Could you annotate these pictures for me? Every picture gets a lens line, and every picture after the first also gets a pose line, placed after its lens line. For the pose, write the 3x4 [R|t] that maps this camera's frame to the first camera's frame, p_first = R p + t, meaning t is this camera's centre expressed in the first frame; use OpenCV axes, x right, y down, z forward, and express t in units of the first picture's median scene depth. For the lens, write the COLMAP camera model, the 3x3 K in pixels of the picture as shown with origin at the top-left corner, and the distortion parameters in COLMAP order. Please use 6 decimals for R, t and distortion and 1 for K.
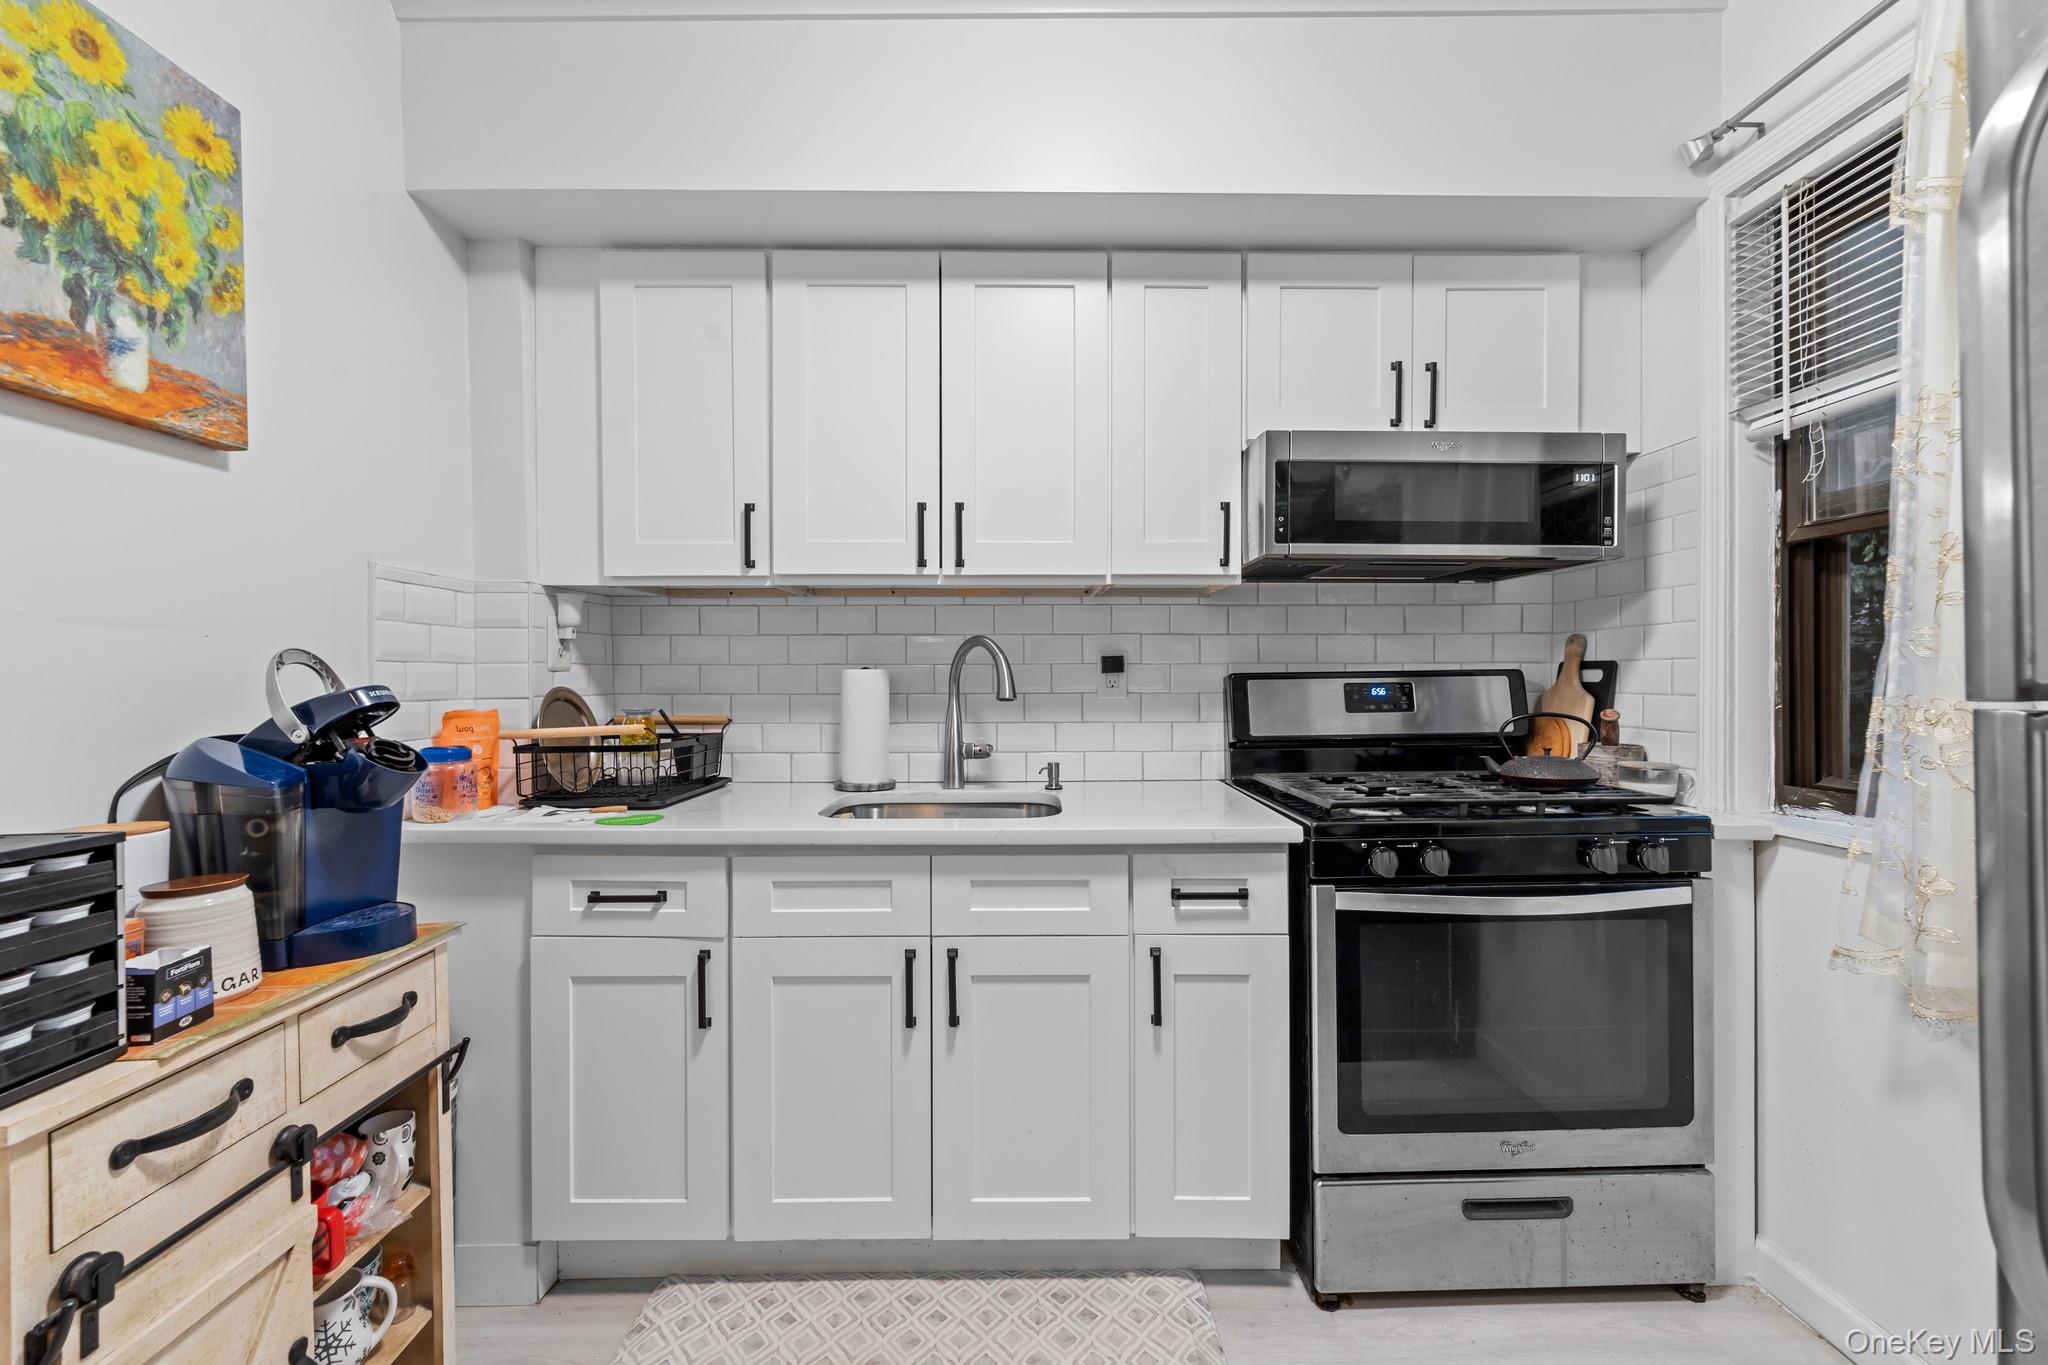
lens RADIAL K [[832.2, 0, 1026.9], [0, 832.2, 675.4], [0, 0, 1]] dist [-0.000972, -0.000393]
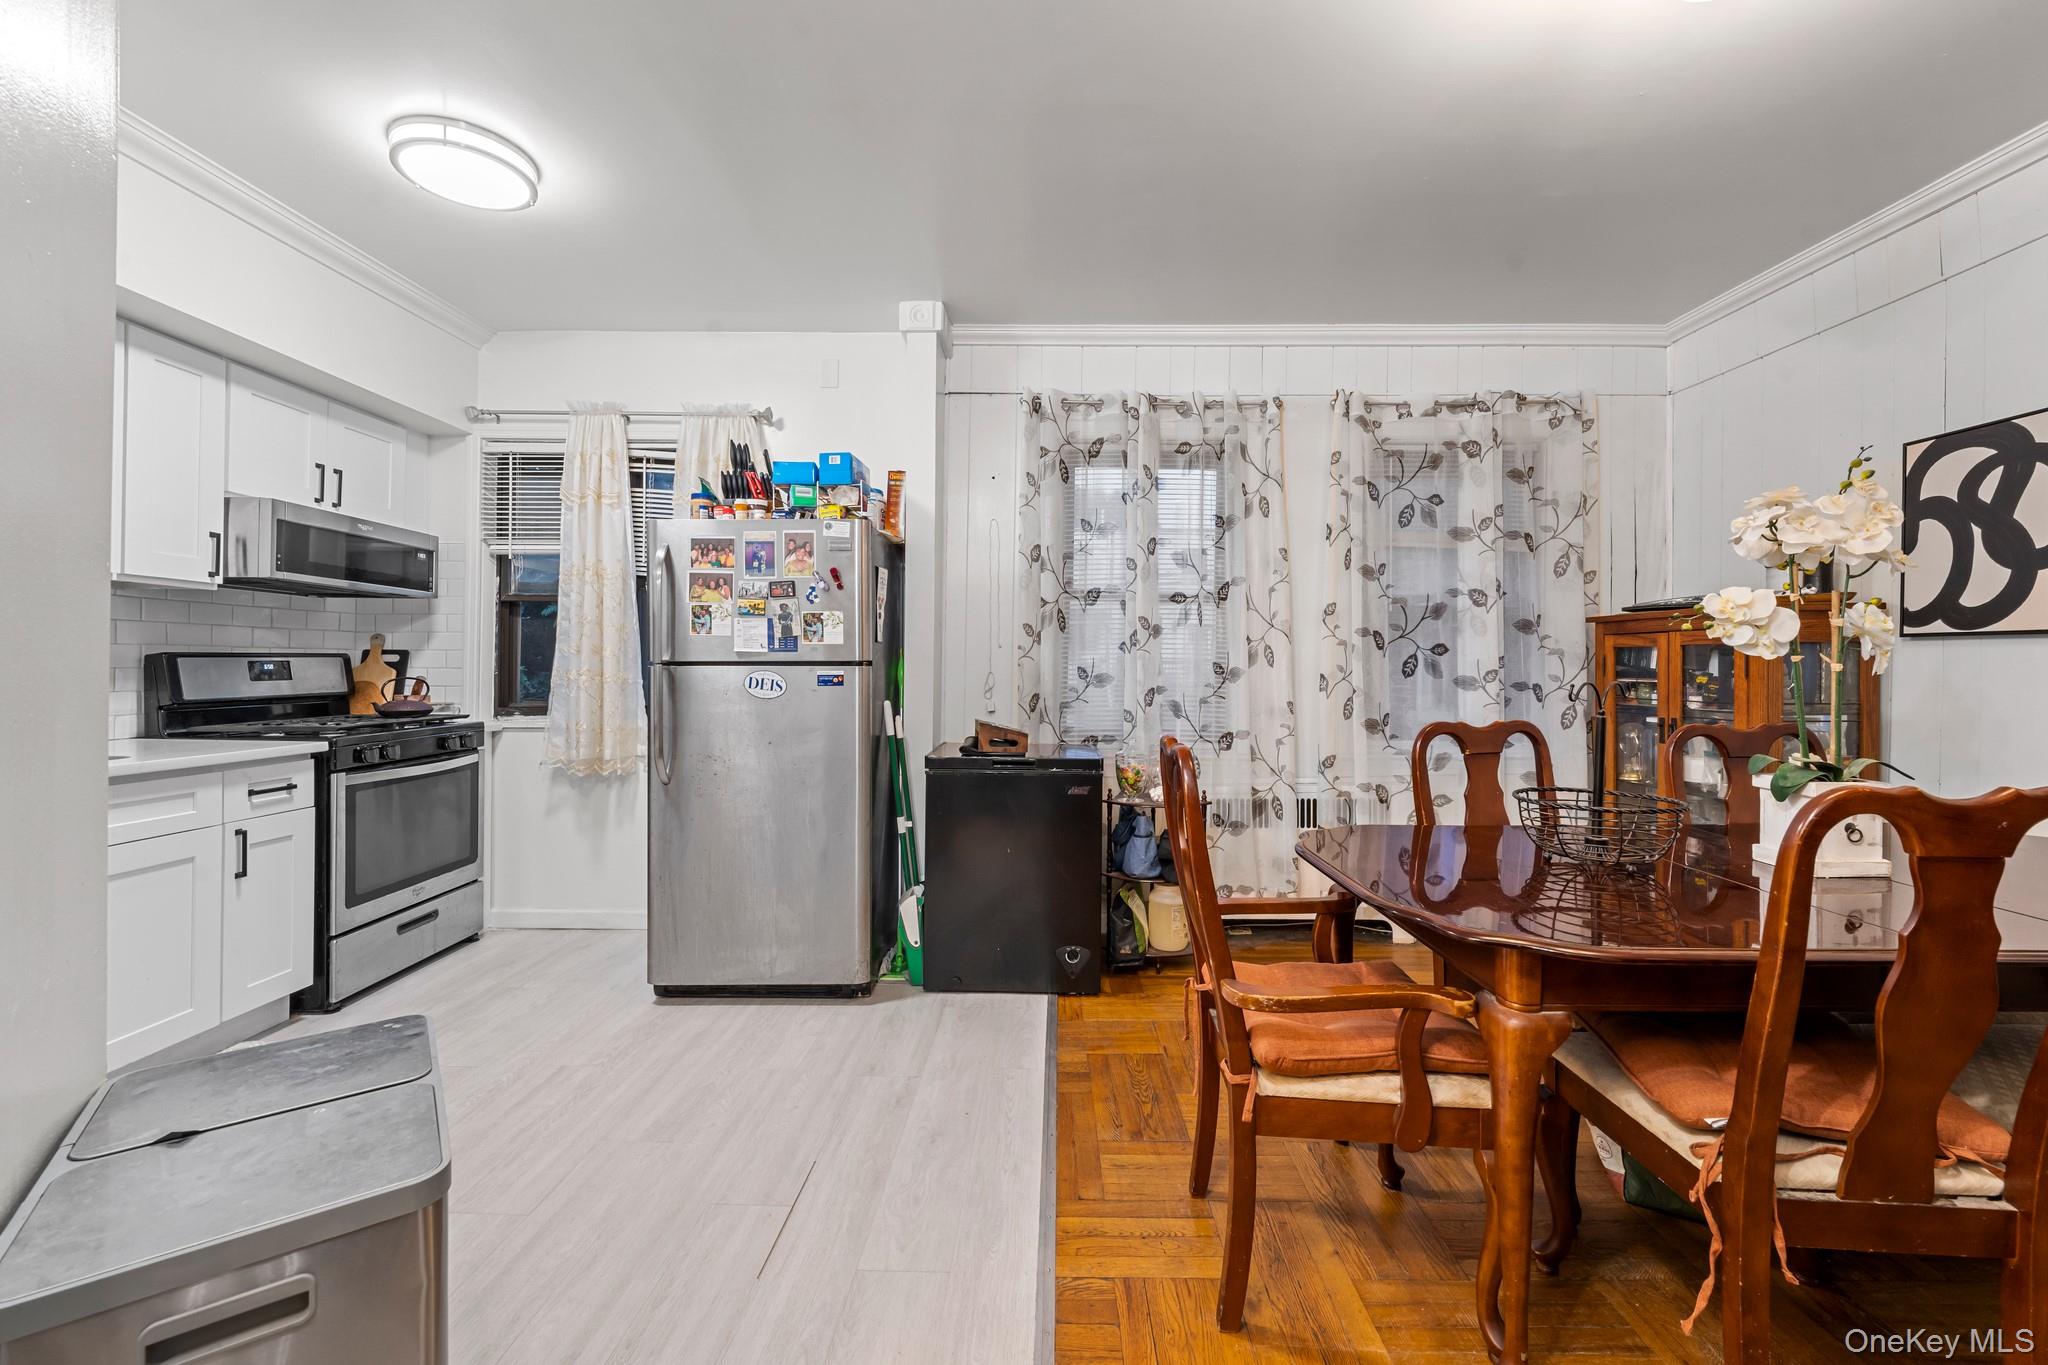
lens RADIAL K [[818.9, 0, 1023.0], [0, 818.9, 664.3], [0, 0, 1]] dist [-0.000680, -0.000103]
pose [[0.017257, 0.006735, 0.999828, -1.280261], [-0.008675, 0.999941, -0.006586, 0.016791], [-0.999813, -0.008560, 0.017315, -0.461466]]
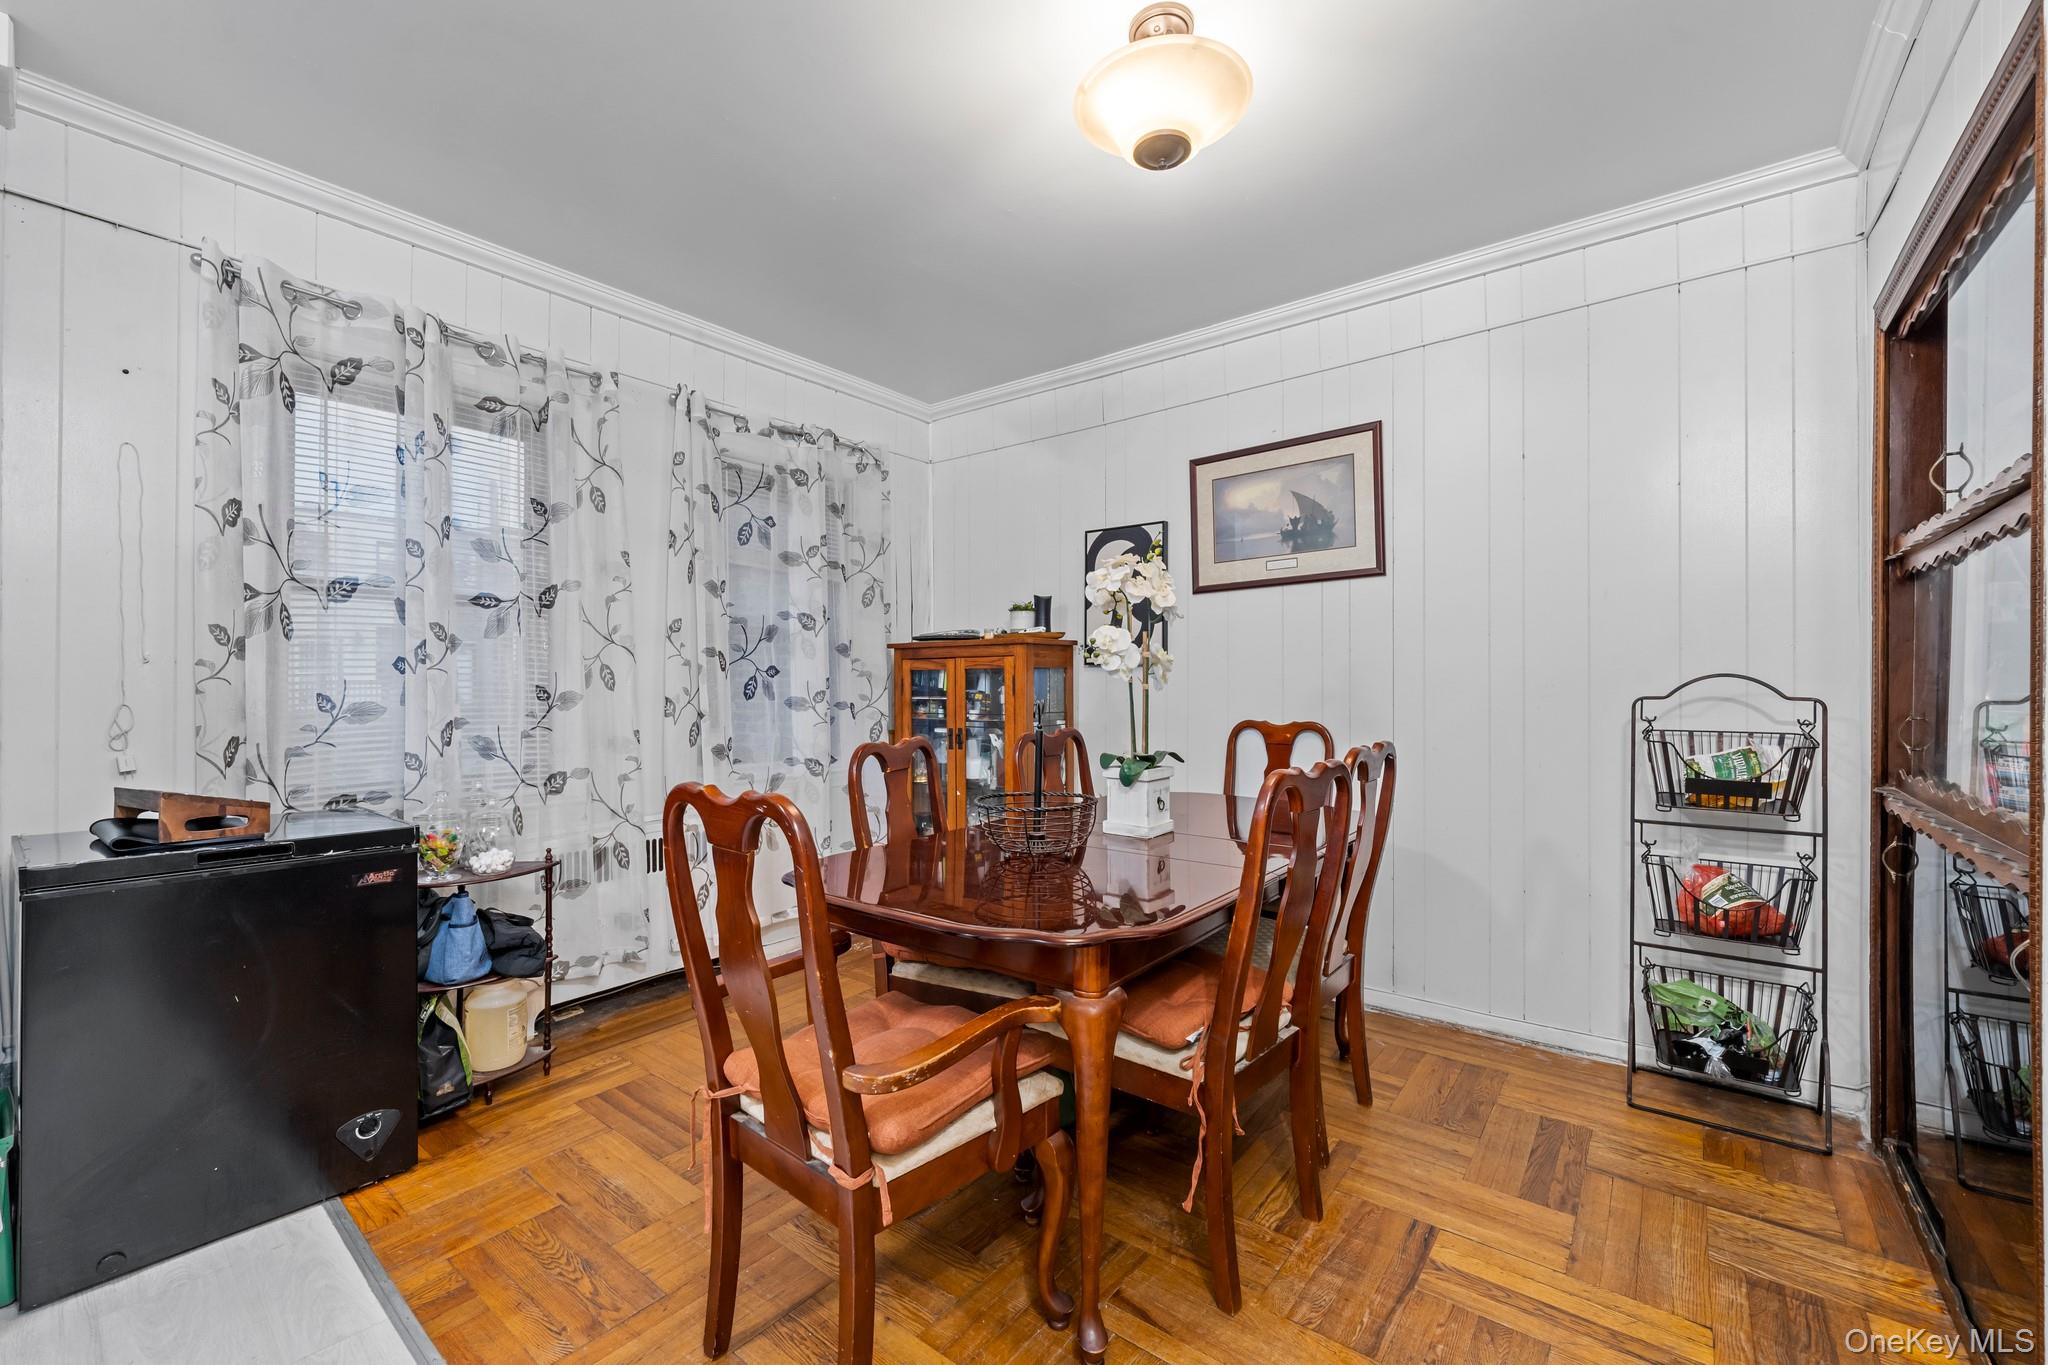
lens RADIAL K [[837.9, 0, 1024.9], [0, 837.9, 689.6], [0, 0, 1]] dist [-0.000755, 0.000011]
pose [[-0.779265, 0.007126, 0.626654, -1.009259], [0.006893, 0.999972, -0.002800, 0.013616], [-0.626657, 0.002137, -0.779292, -0.205138]]
